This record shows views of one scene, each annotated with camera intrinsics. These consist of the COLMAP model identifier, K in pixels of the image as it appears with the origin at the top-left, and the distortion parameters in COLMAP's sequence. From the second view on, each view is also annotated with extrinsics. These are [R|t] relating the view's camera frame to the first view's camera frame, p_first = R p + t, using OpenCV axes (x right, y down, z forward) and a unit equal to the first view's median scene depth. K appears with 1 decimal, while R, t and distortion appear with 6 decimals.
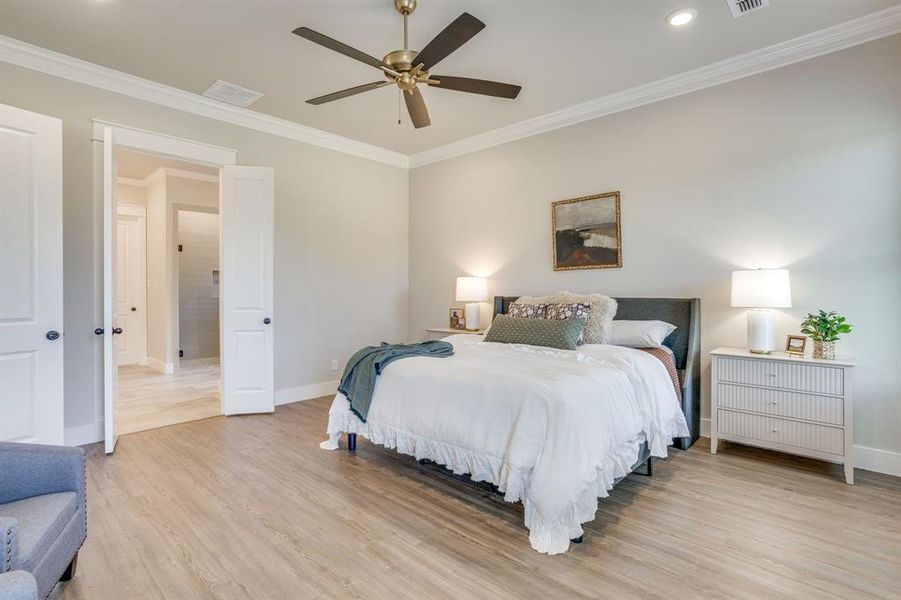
lens RADIAL K [[434.8, 0, 450.8], [0, 434.8, 294.6], [0, 0, 1]] dist [-0.049827, 0.033494]
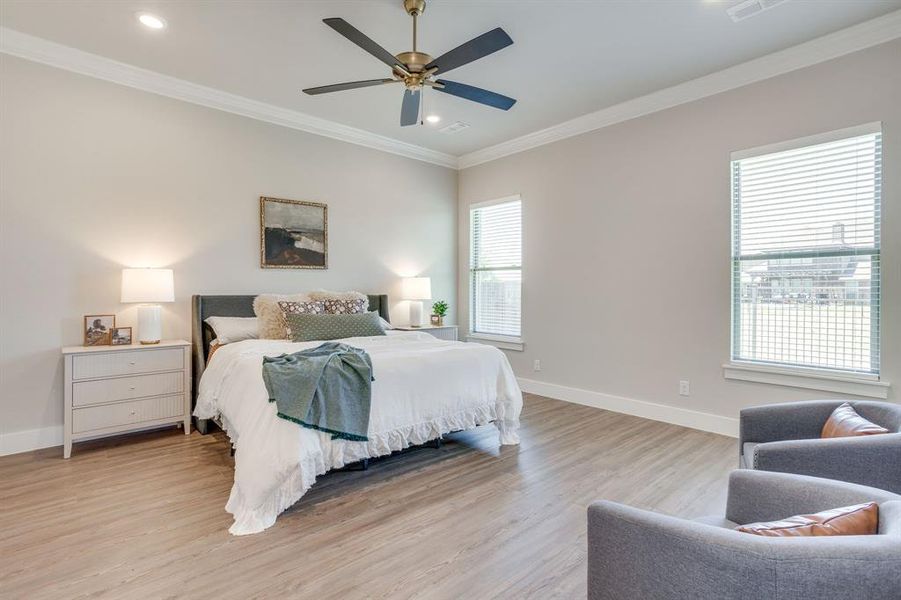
lens RADIAL K [[434.8, 0, 450.8], [0, 434.8, 294.6], [0, 0, 1]] dist [-0.049827, 0.033494]
pose [[0.101542, -0.007792, 0.994801, -0.750858], [0.003322, 0.999966, 0.007493, -0.001345], [-0.994826, 0.002544, 0.101564, 0.540264]]
